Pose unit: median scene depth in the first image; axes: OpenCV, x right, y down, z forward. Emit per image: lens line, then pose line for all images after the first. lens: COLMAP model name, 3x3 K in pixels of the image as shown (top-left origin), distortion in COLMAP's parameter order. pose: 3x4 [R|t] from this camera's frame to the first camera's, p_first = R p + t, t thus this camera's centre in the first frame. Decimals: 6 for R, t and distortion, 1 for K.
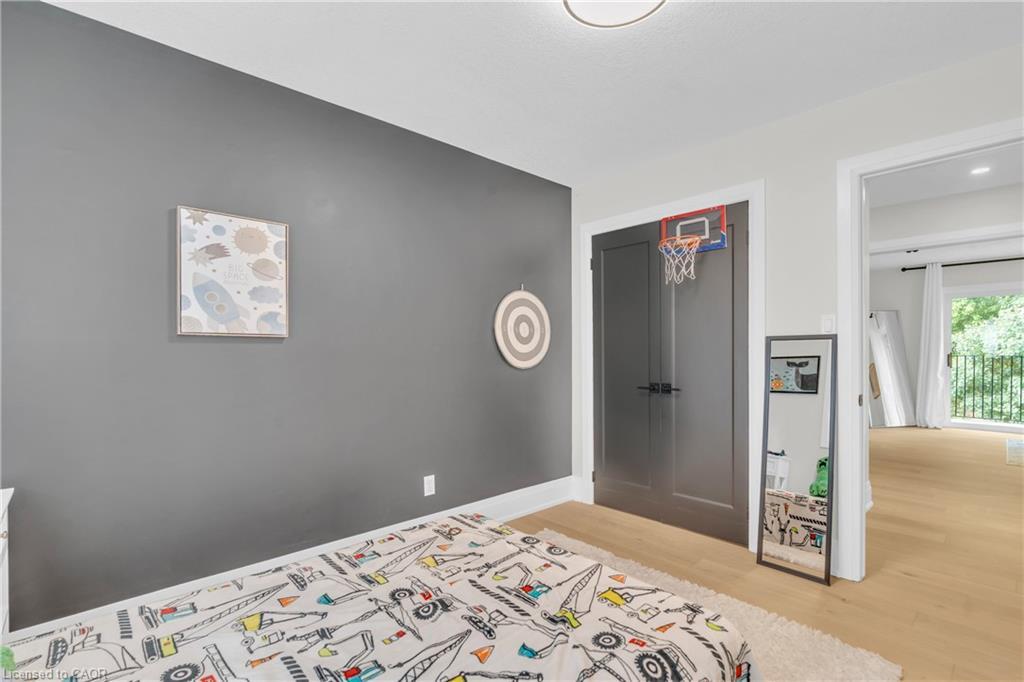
lens RADIAL K [[472.0, 0, 514.5], [0, 472.0, 346.8], [0, 0, 1]] dist [-0.003362, 0.000303]
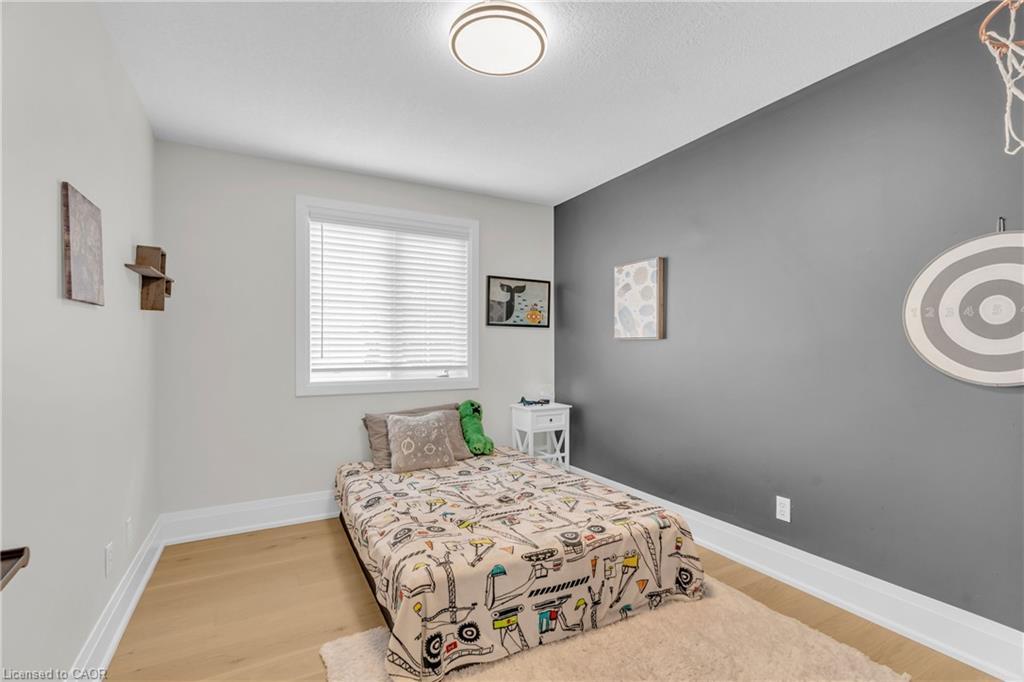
lens RADIAL K [[472.0, 0, 514.5], [0, 472.0, 346.8], [0, 0, 1]] dist [-0.003362, 0.000303]
pose [[-0.241464, 0.000409, -0.970410, 1.069453], [0.007166, 0.999973, -0.001362, 0.000605], [0.970383, -0.007283, -0.241461, 1.040789]]
